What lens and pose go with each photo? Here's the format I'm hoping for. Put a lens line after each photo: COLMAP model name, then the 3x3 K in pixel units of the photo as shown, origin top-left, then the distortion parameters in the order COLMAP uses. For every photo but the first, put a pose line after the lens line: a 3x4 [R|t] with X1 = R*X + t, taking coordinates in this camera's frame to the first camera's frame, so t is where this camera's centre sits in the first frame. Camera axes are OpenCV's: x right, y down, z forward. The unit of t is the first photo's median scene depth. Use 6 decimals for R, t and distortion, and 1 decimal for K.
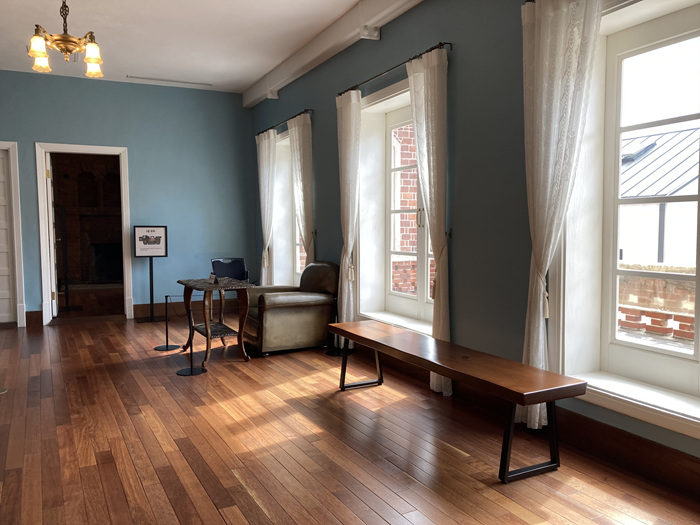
lens RADIAL K [[567.8, 0, 345.2], [0, 567.8, 261.7], [0, 0, 1]] dist [0.027959, -0.009296]
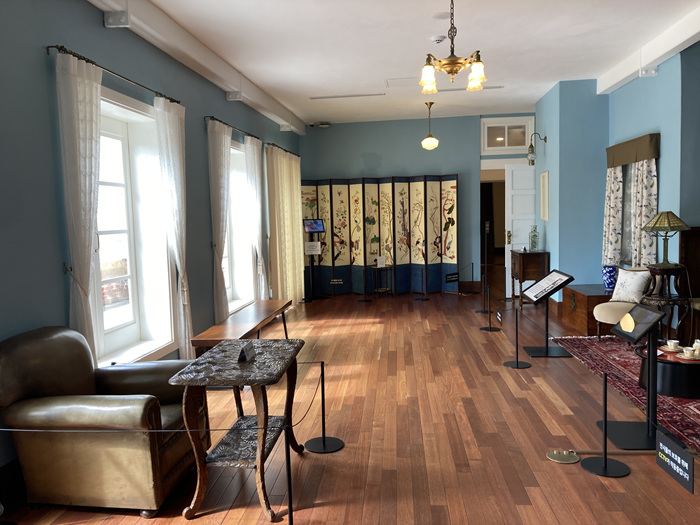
lens RADIAL K [[567.8, 0, 348.8], [0, 567.8, 258.6], [0, 0, 1]] dist [0.027959, -0.009296]
pose [[-0.838656, -0.013131, 0.544503, -0.805069], [0.067997, 0.989364, 0.128590, -0.164845], [-0.540400, 0.144867, -0.828843, 1.802750]]
